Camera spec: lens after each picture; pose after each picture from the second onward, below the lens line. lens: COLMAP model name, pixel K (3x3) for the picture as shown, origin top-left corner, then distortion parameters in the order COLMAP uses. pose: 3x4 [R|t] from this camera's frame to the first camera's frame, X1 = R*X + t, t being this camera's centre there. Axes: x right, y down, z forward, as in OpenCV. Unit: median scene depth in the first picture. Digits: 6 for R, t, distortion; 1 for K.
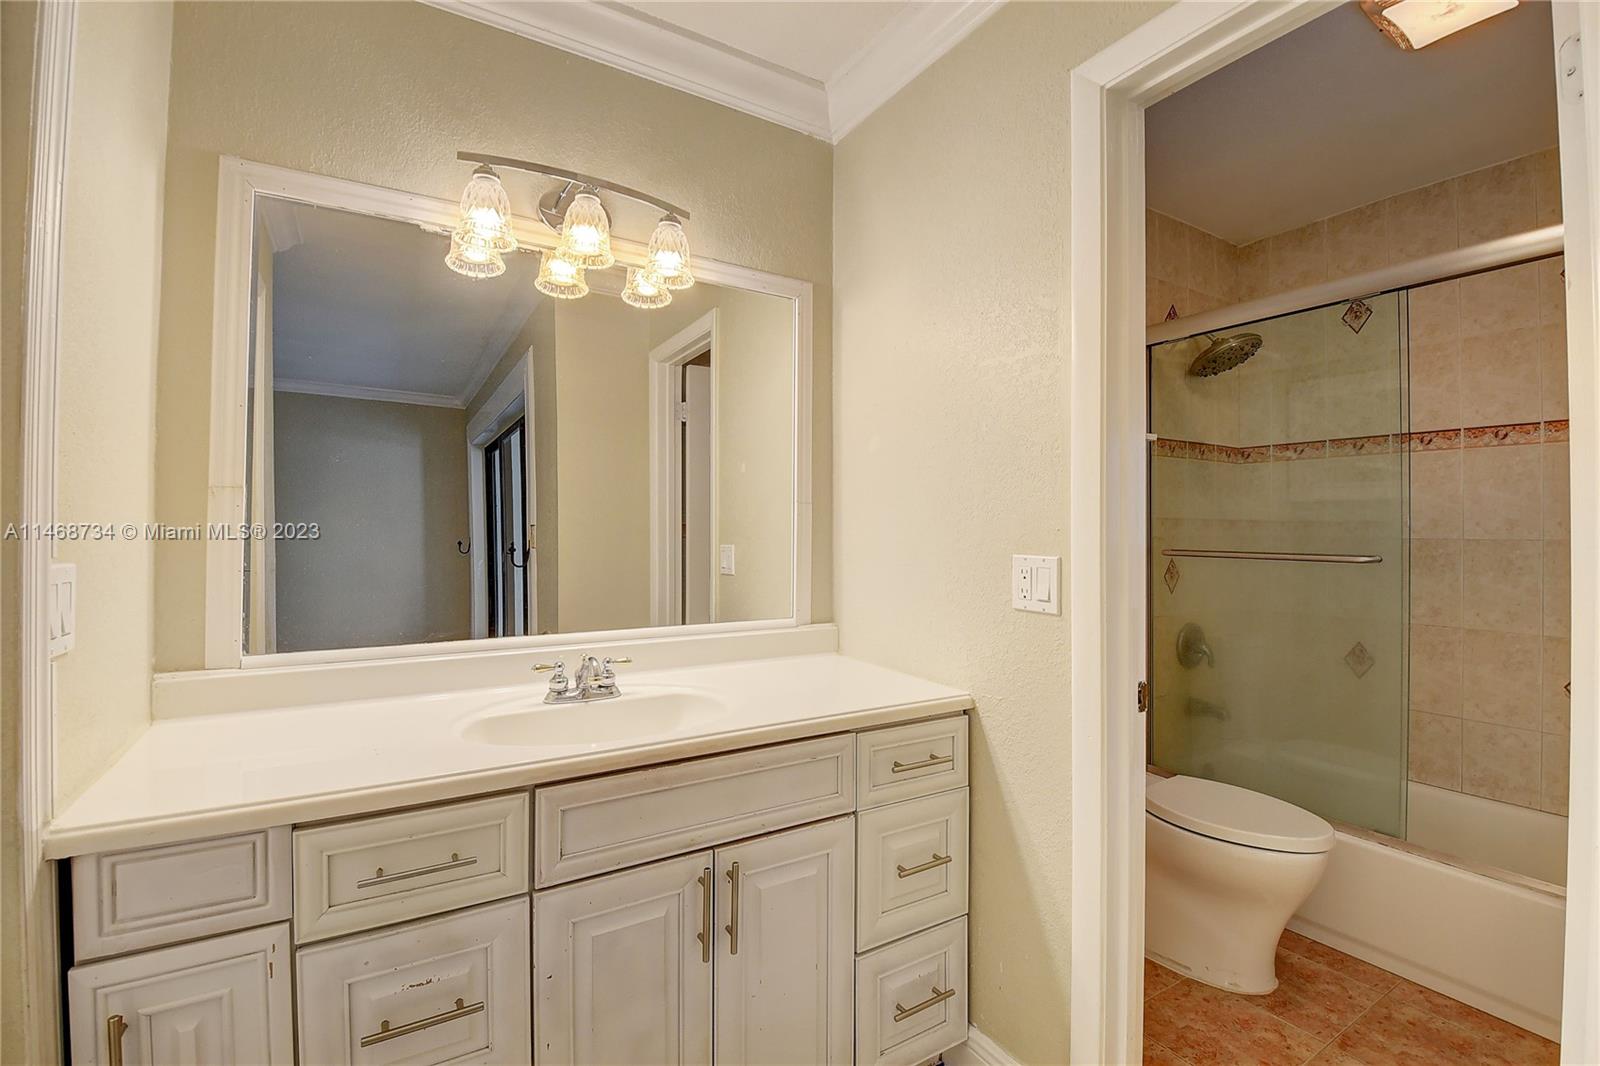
lens RADIAL K [[706.6, 0, 800.2], [0, 706.6, 522.9], [0, 0, 1]] dist [0.016419, -0.023793]
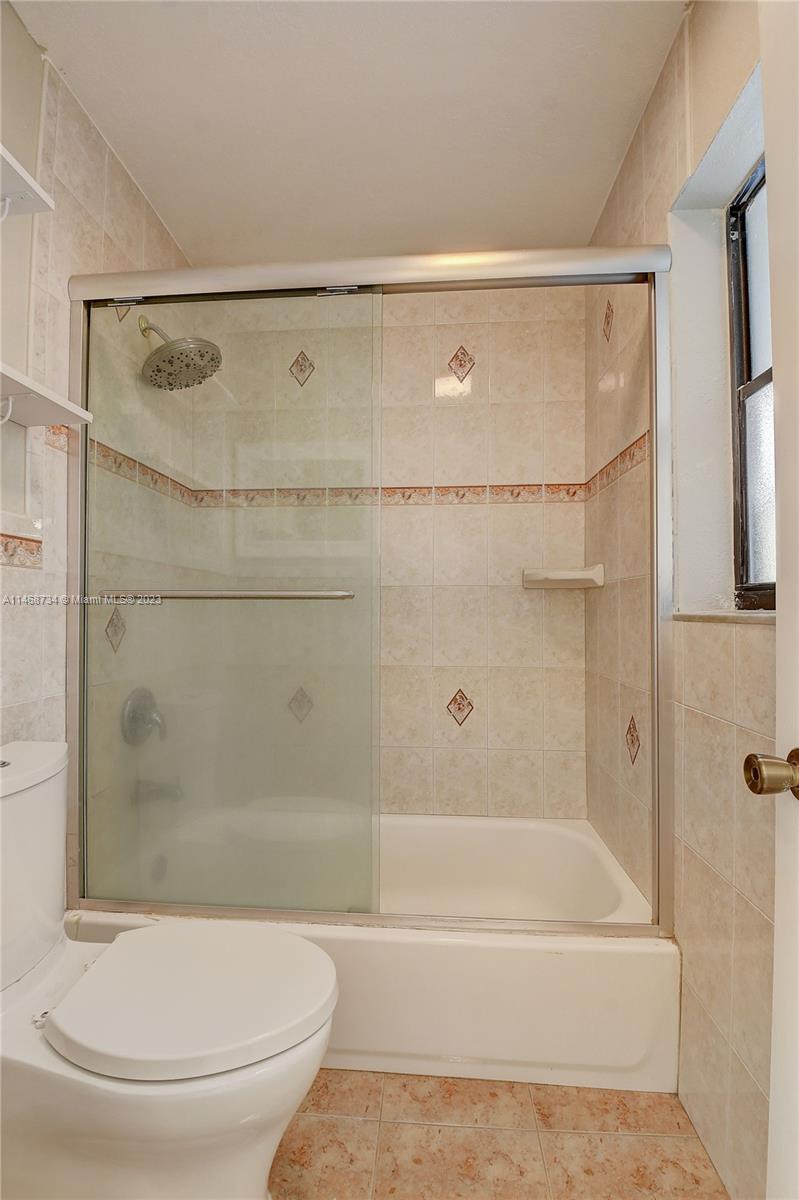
lens RADIAL K [[526.3, 0, 399.5], [0, 526.3, 600.0], [0, 0, 1]] dist [0.021235, -0.033516]
pose [[0.572322, 0.012249, 0.819937, 0.238496], [-0.004585, 0.999921, -0.011738, 0.048899], [-0.820016, 0.002959, 0.572333, 0.434400]]
